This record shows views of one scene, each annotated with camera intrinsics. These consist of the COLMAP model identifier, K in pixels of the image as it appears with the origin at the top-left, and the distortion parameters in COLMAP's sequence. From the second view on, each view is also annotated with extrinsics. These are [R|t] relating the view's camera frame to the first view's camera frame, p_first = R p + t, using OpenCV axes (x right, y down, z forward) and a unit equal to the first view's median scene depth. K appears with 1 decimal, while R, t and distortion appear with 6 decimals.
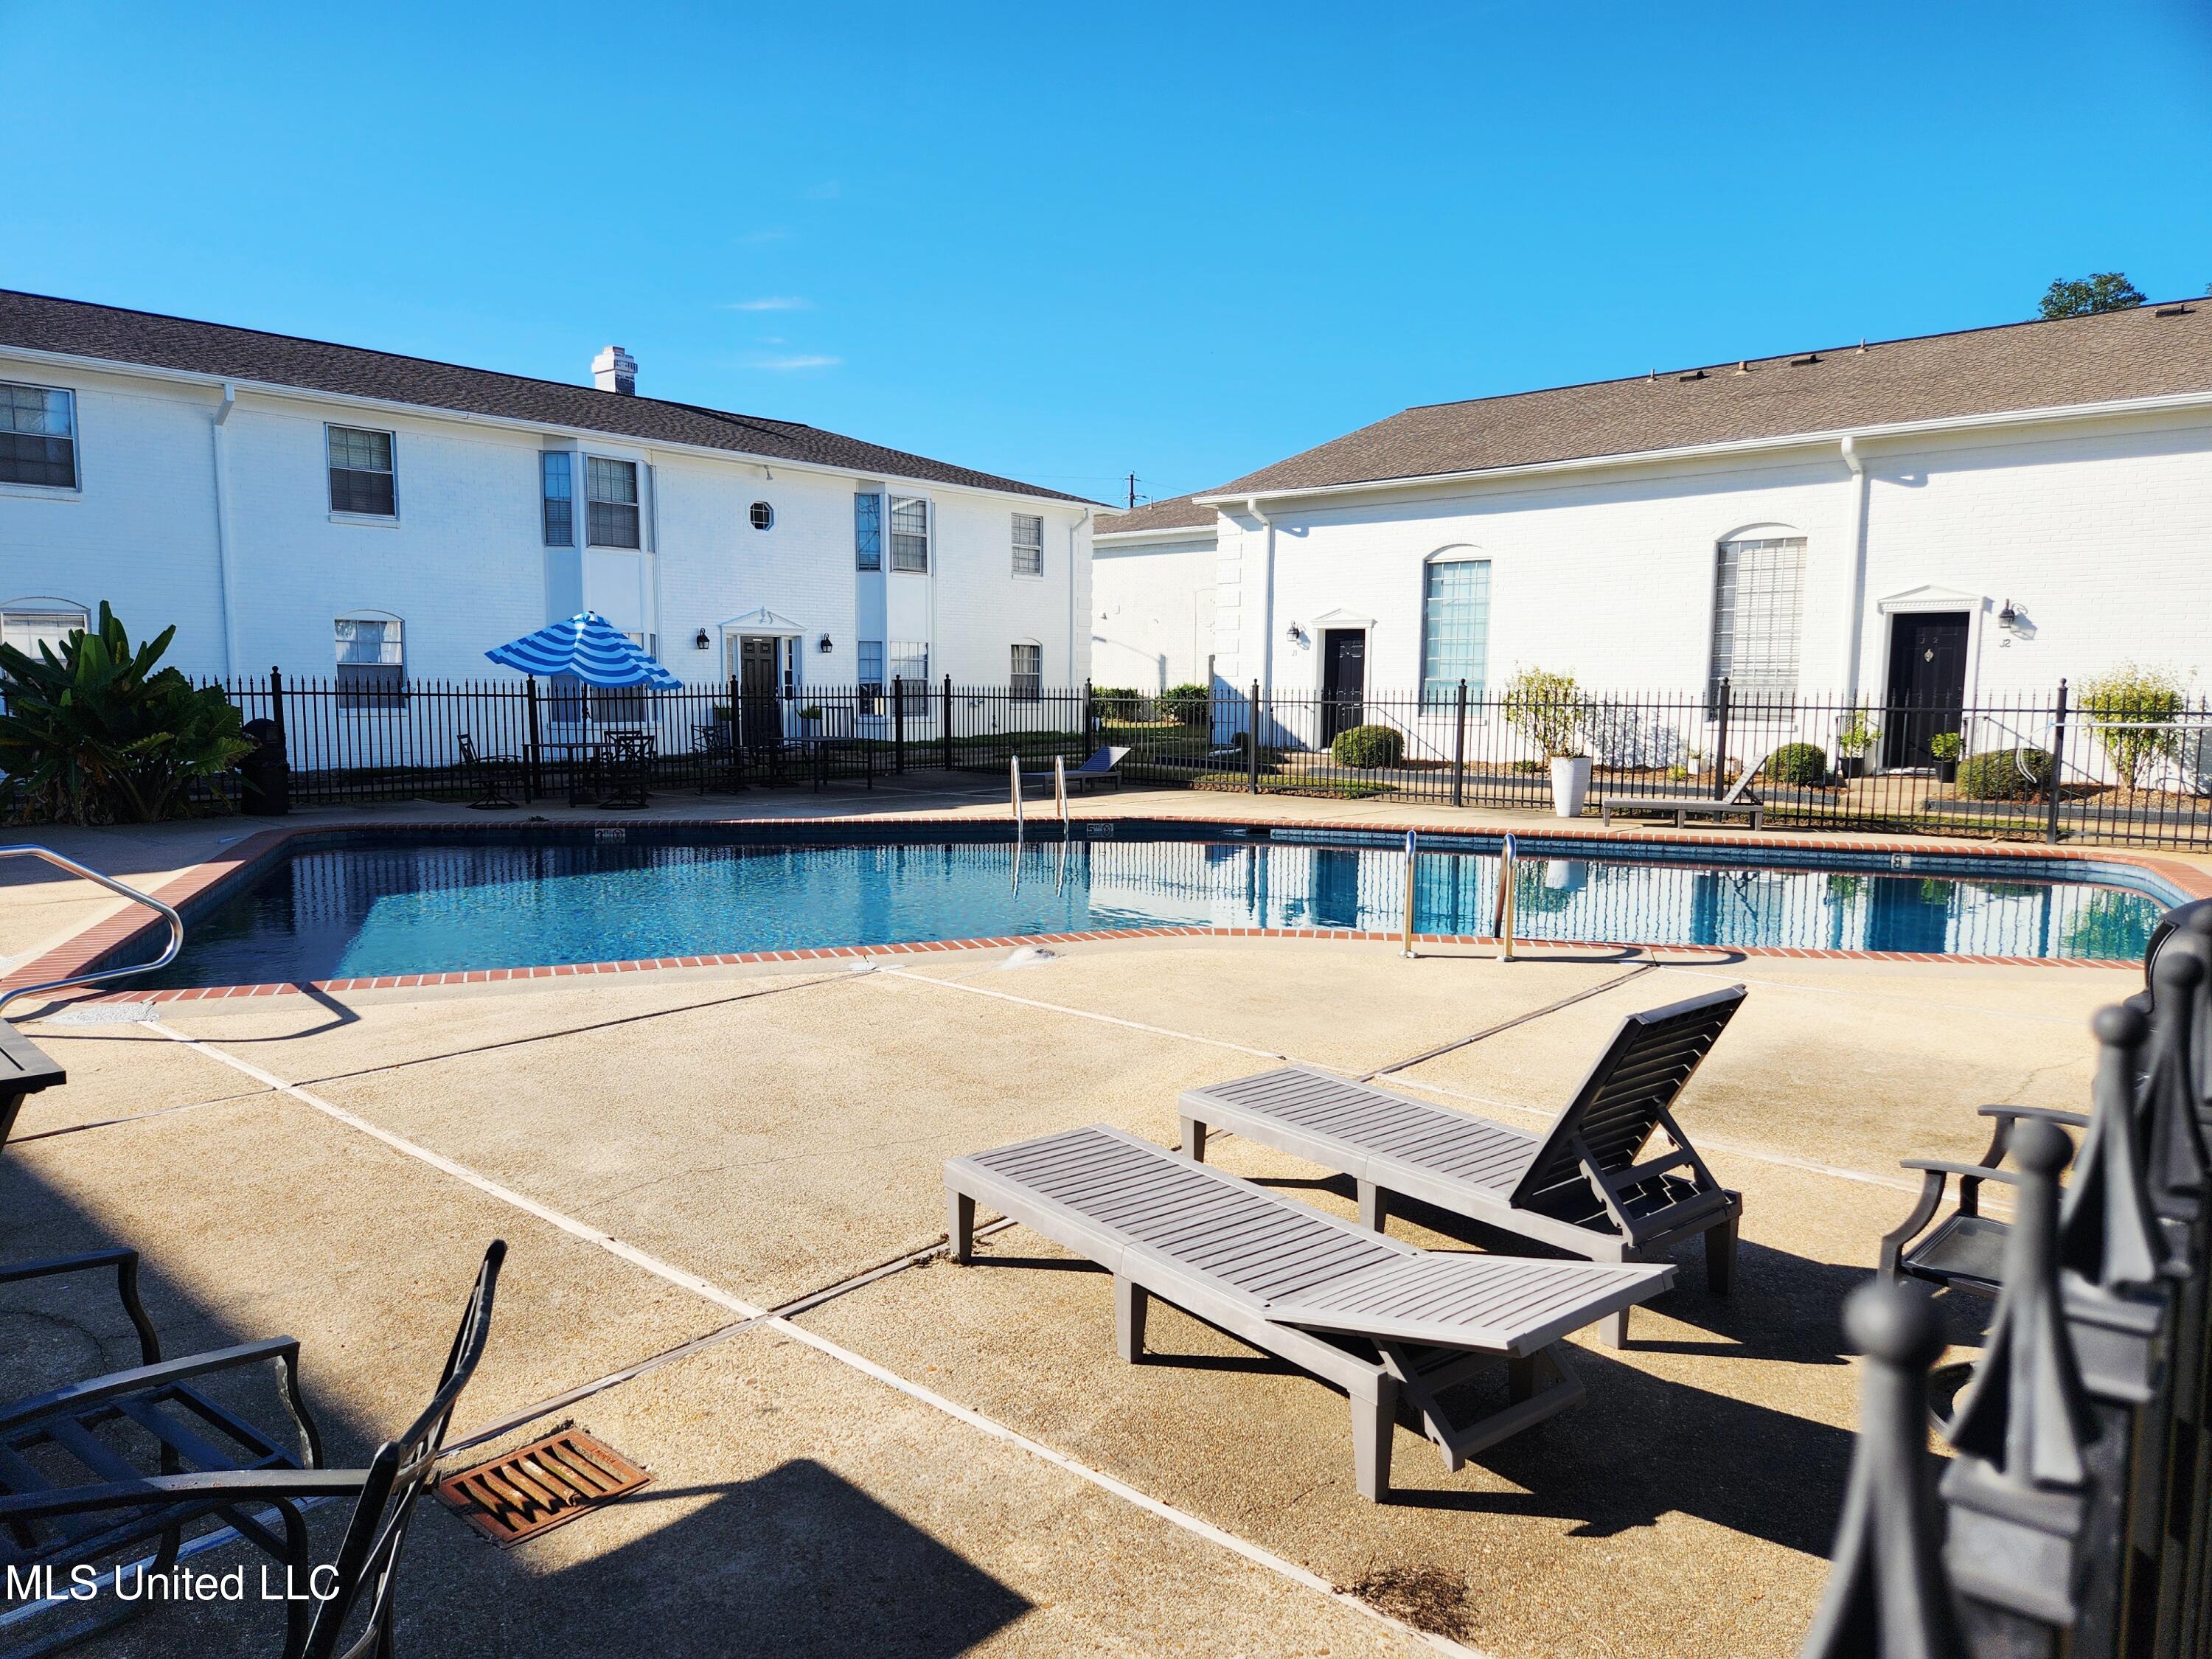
lens RADIAL K [[1507.3, 0, 1108.4], [0, 1507.3, 841.5], [0, 0, 1]] dist [0.075870, -0.051937]
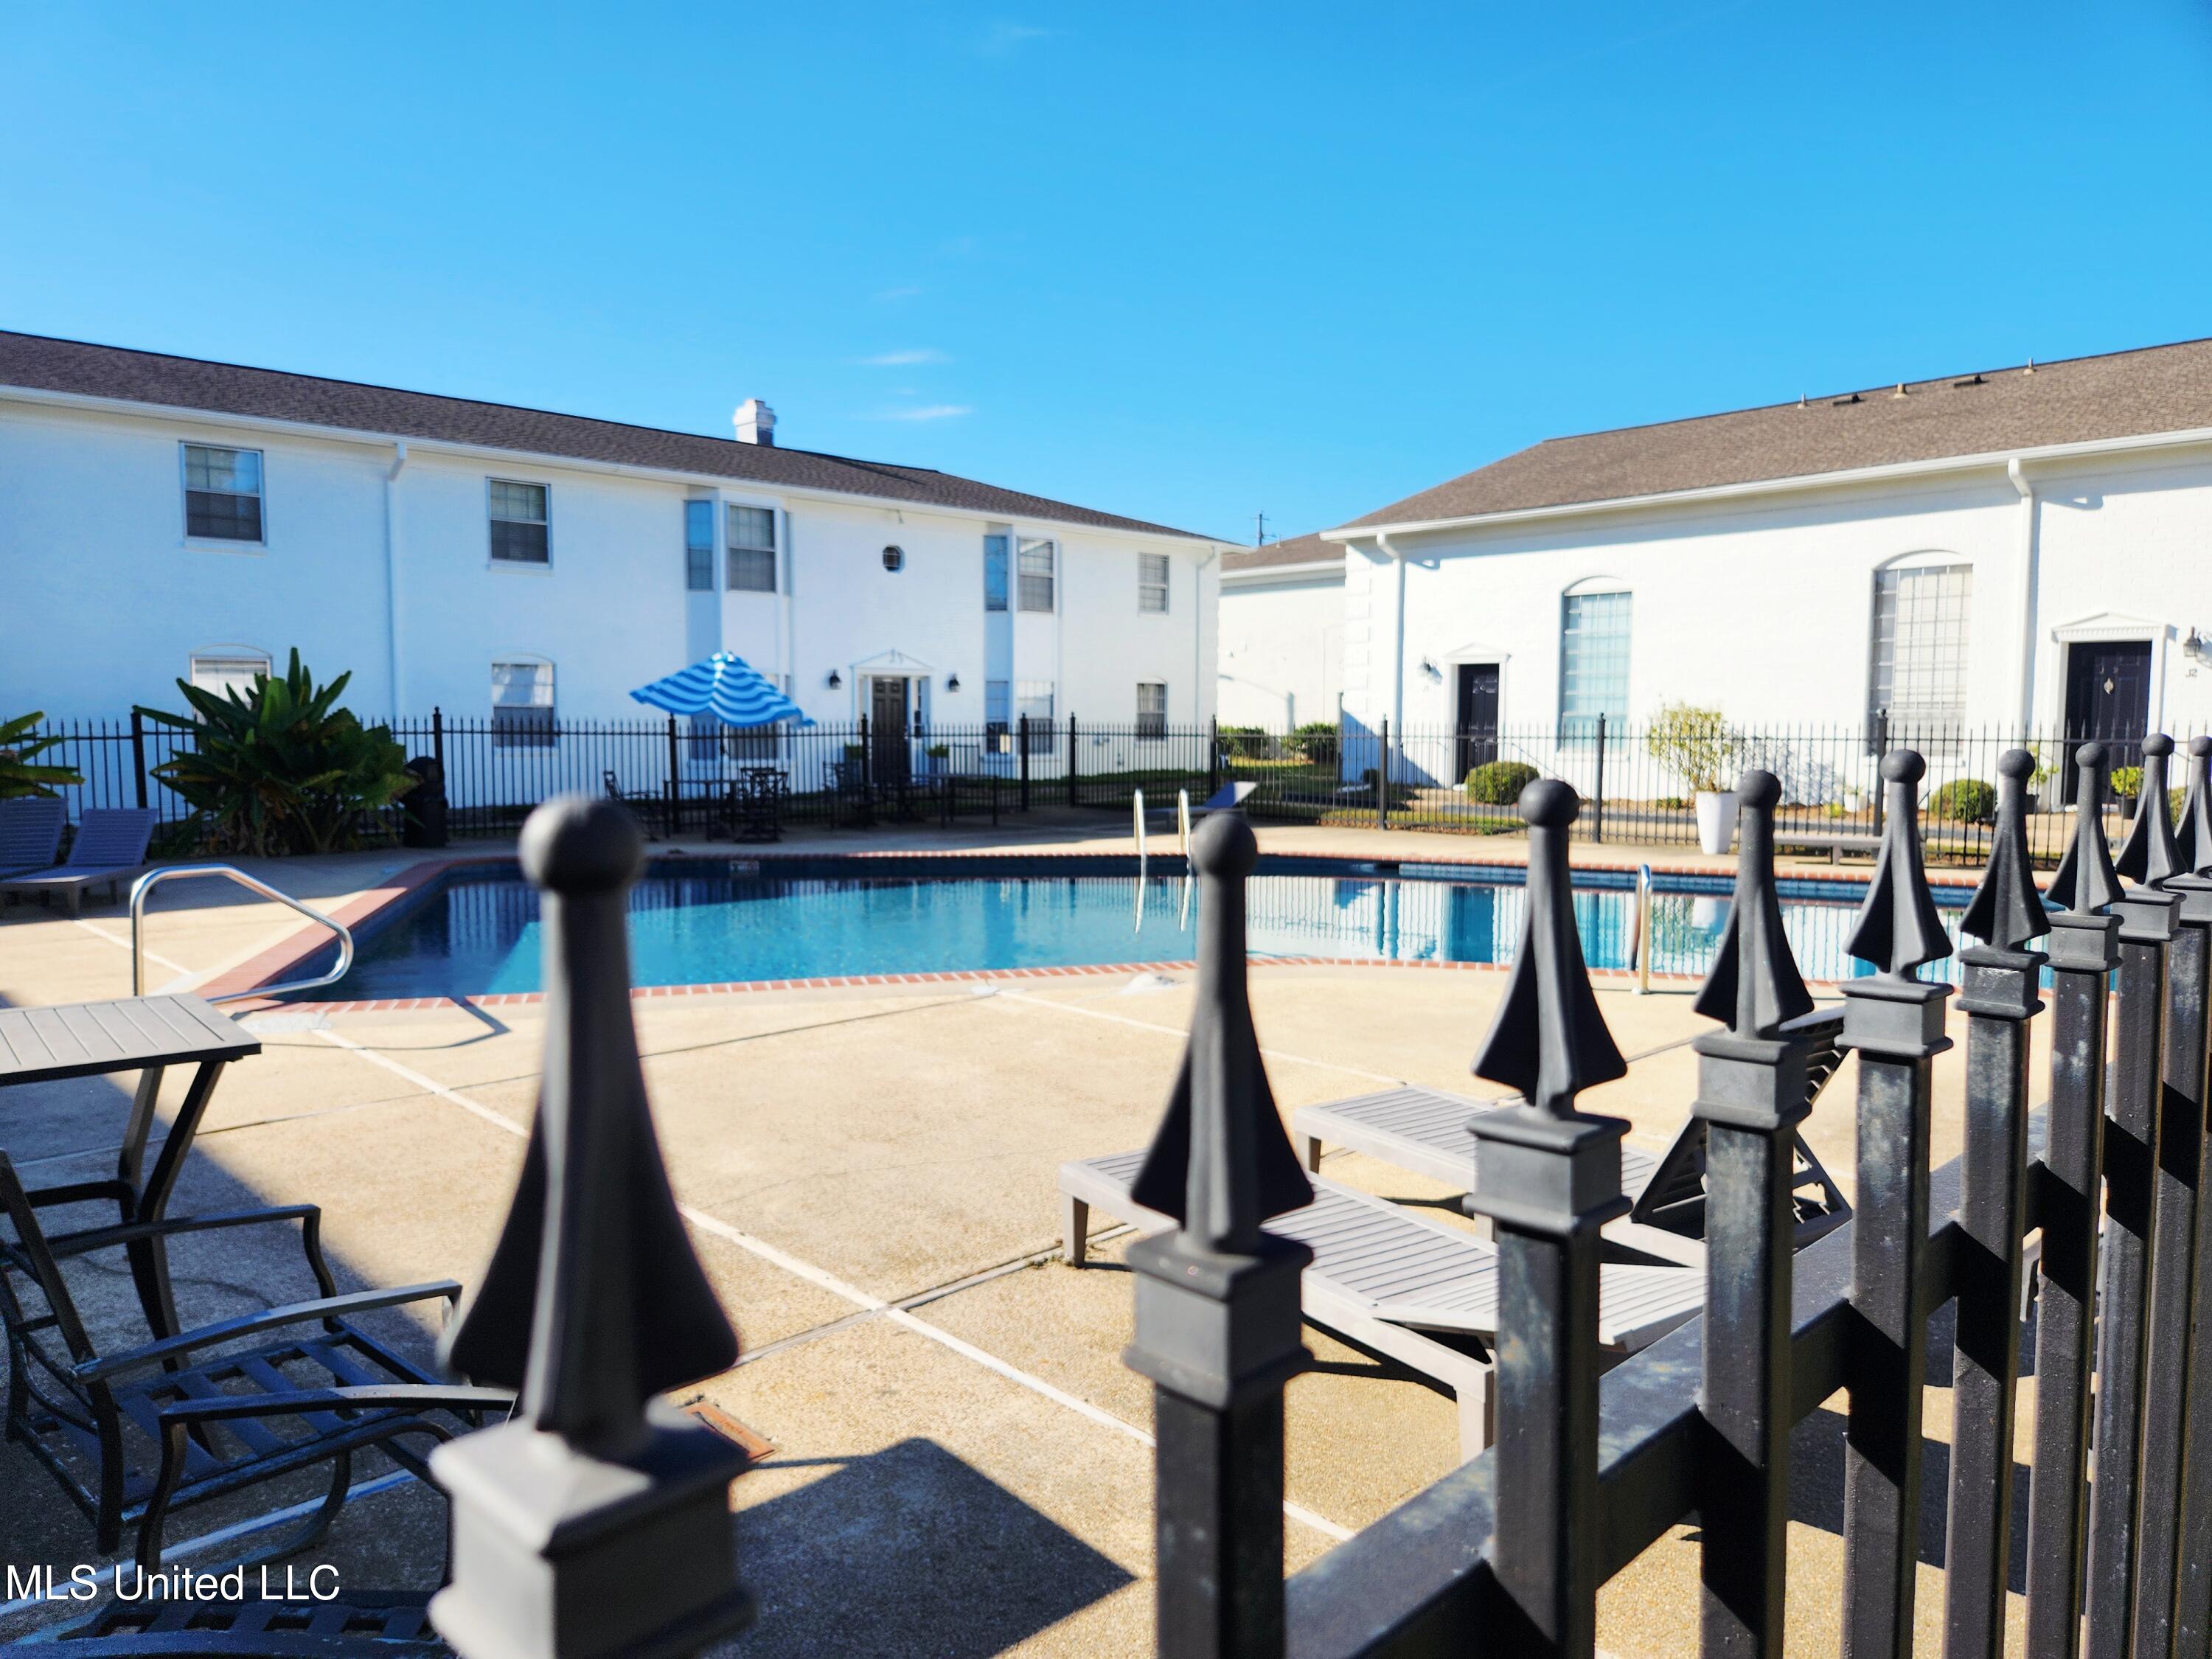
lens RADIAL K [[1524.5, 0, 1100.0], [0, 1524.5, 831.9], [0, 0, 1]] dist [0.065167, -0.053016]
pose [[0.996073, 0.001714, -0.088522, 0.001517], [-0.004625, 0.999455, -0.032690, 0.003187], [0.088418, 0.032971, 0.995538, -0.004515]]
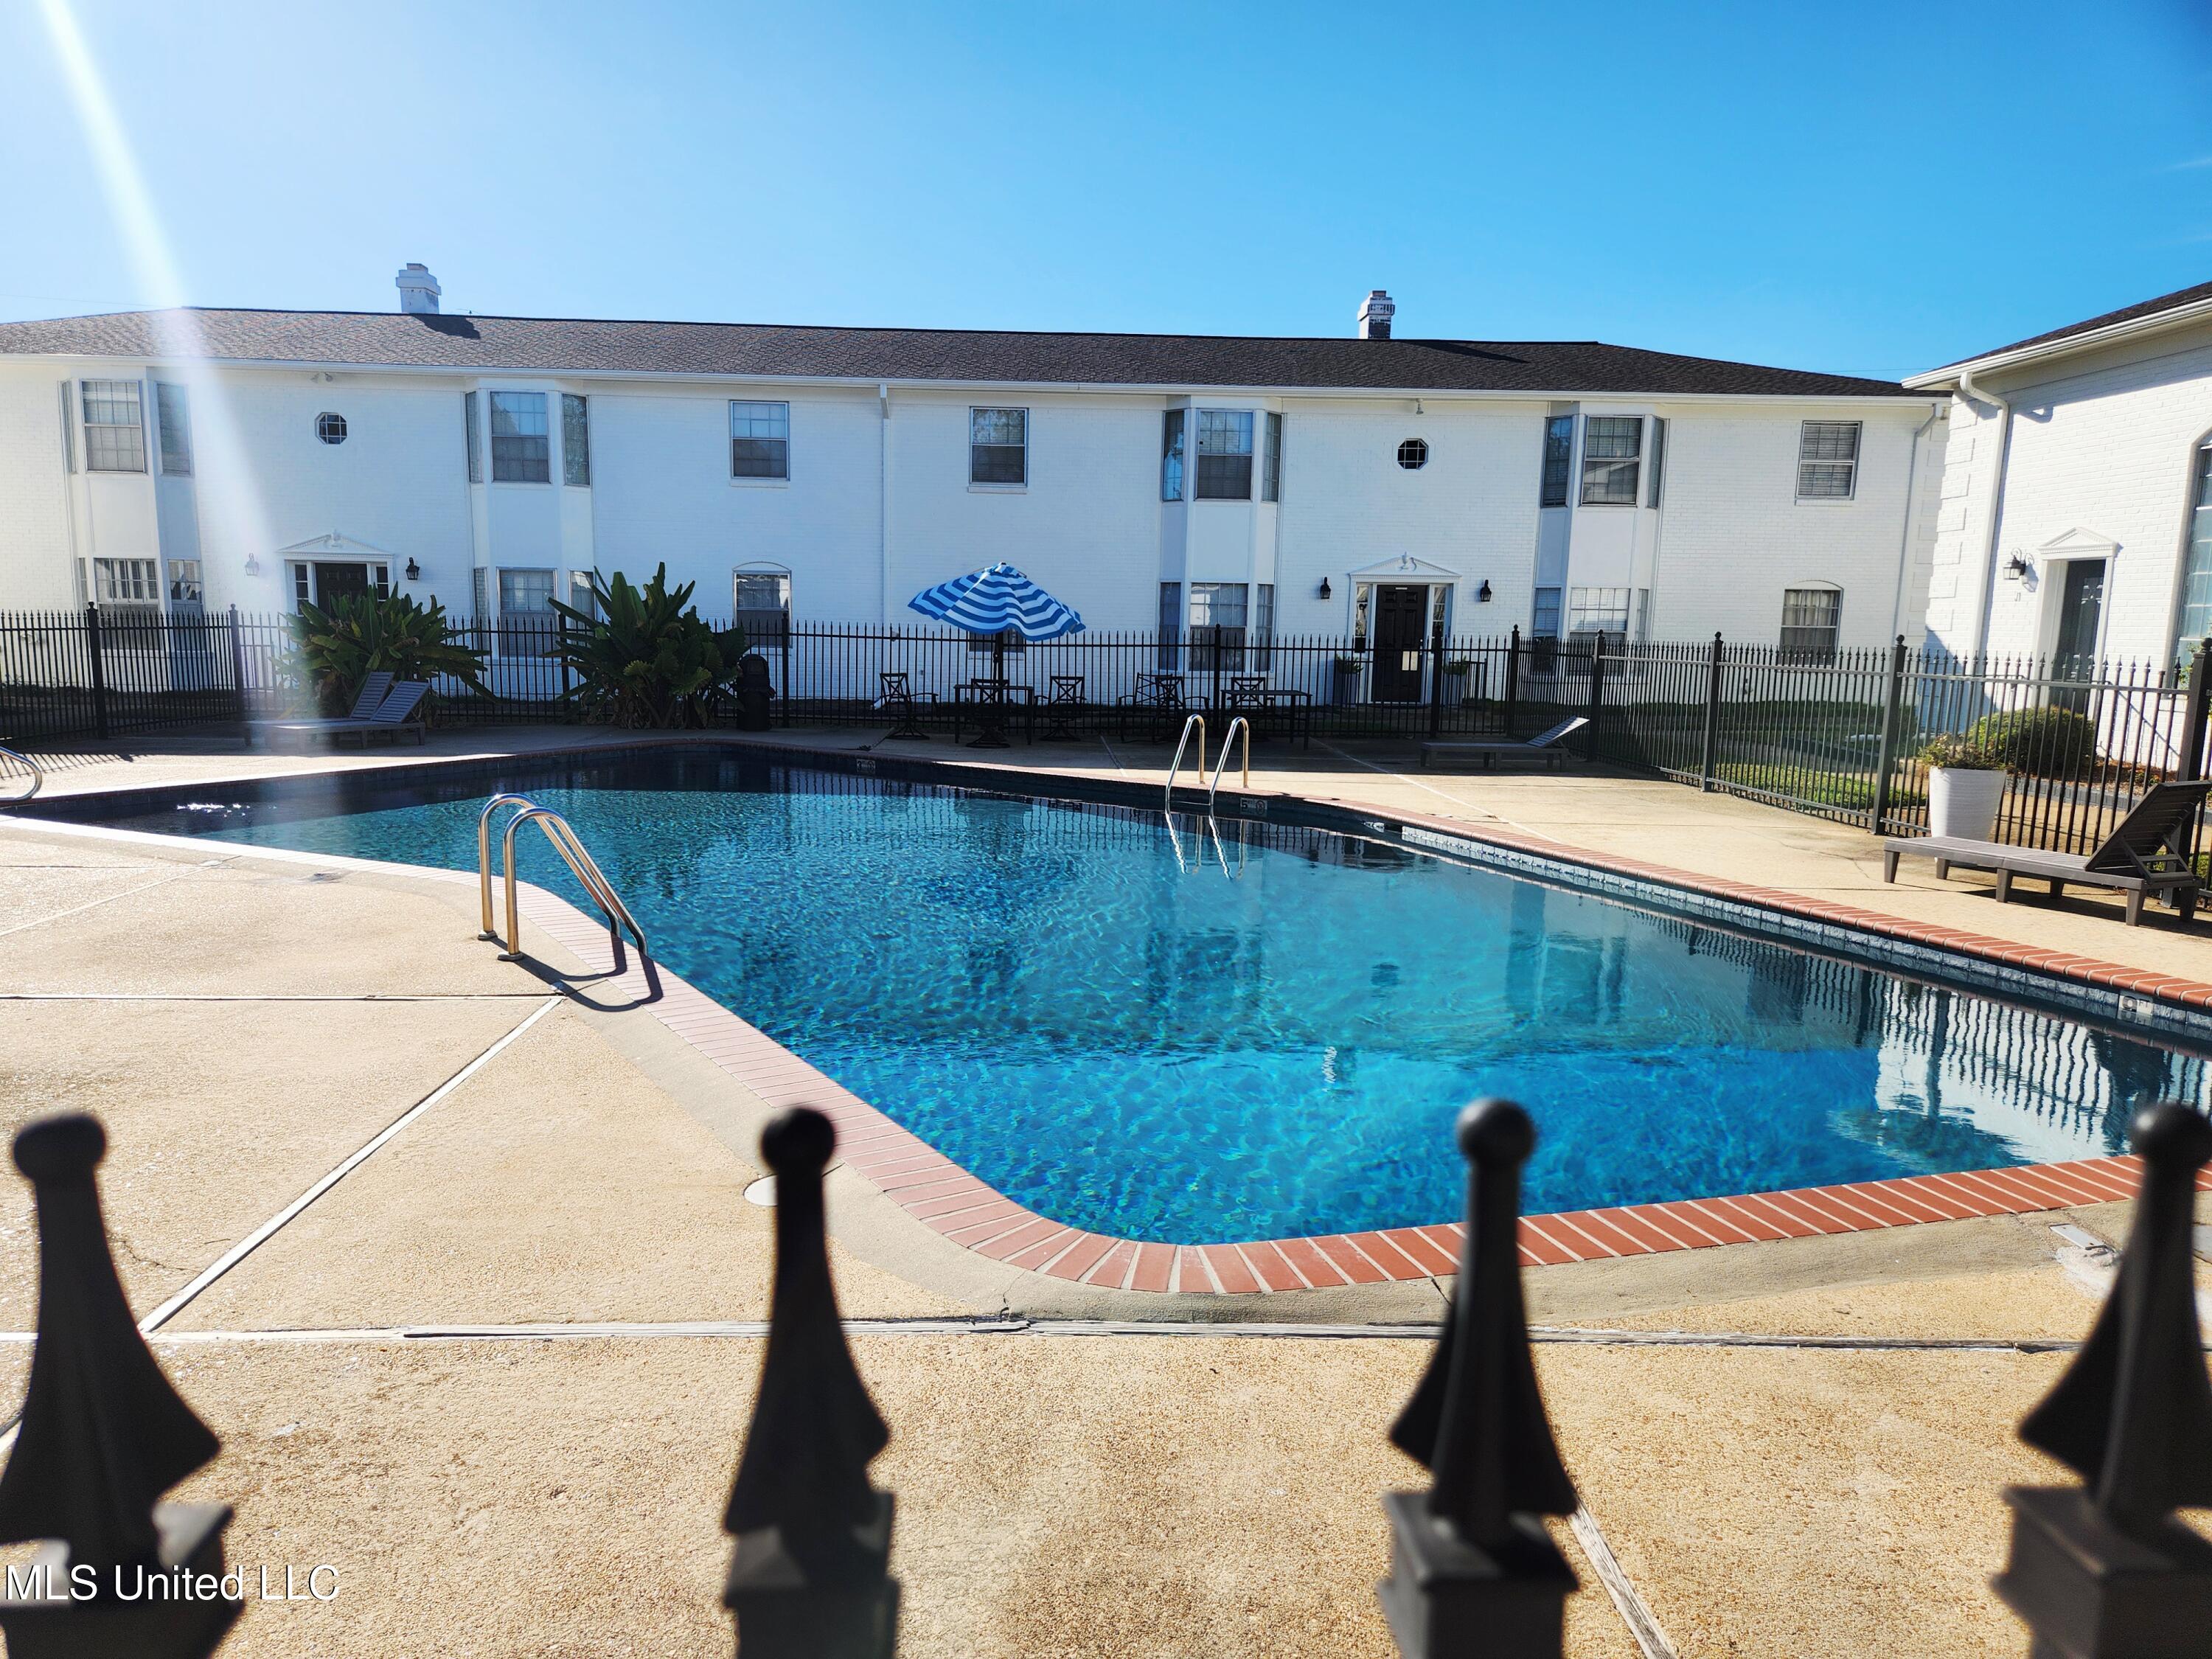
lens RADIAL K [[1524.5, 0, 1100.0], [0, 1524.5, 831.9], [0, 0, 1]] dist [0.065167, -0.053016]
pose [[0.673377, 0.107685, -0.731415, 0.749042], [-0.091737, 0.993860, 0.061867, -0.053607], [0.733586, 0.025438, 0.679121, 0.483868]]
